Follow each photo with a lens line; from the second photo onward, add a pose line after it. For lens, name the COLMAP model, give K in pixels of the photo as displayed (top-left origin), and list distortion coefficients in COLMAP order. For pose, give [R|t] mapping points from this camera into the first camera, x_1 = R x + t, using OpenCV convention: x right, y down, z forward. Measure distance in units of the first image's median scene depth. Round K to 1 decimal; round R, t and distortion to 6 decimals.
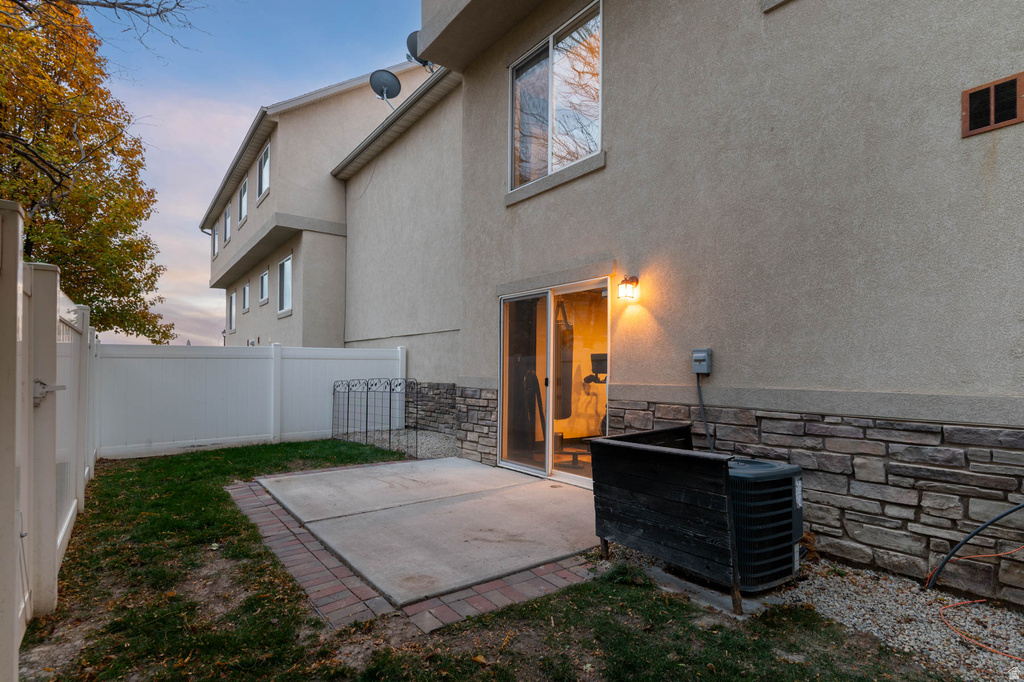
lens RADIAL K [[525.9, 0, 513.0], [0, 525.9, 367.3], [0, 0, 1]] dist [0.000841, 0.000098]
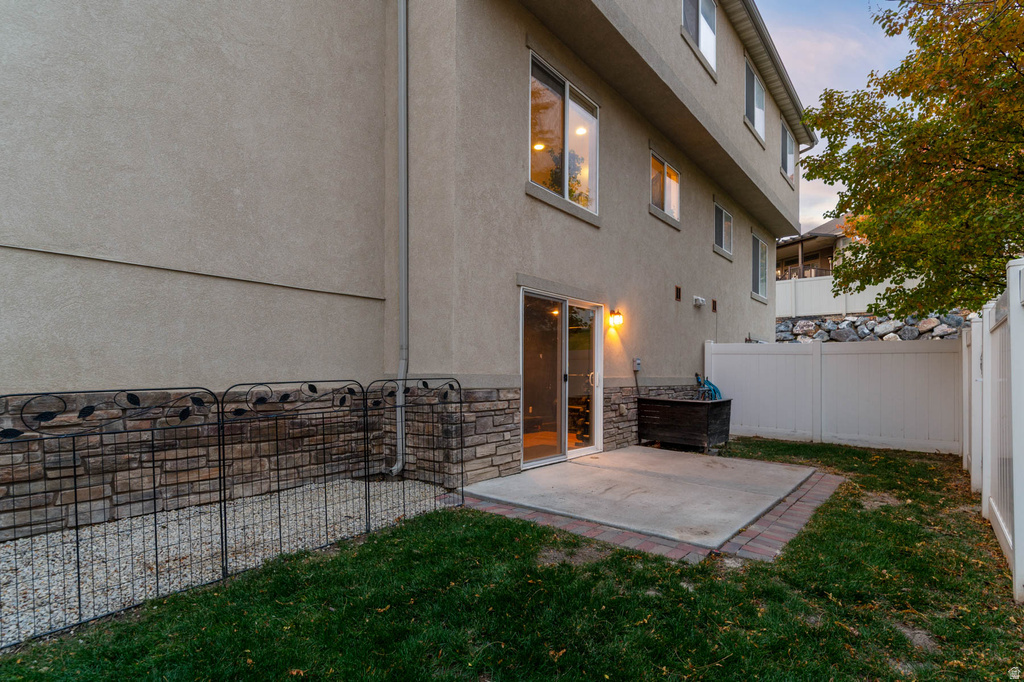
lens RADIAL K [[511.0, 0, 511.7], [0, 511.0, 380.1], [0, 0, 1]] dist [-0.024107, -0.000188]
pose [[-0.249041, -0.012472, 0.968413, -0.921514], [-0.008535, 0.999907, 0.010683, 0.020473], [-0.968455, -0.005605, -0.249124, 1.286955]]
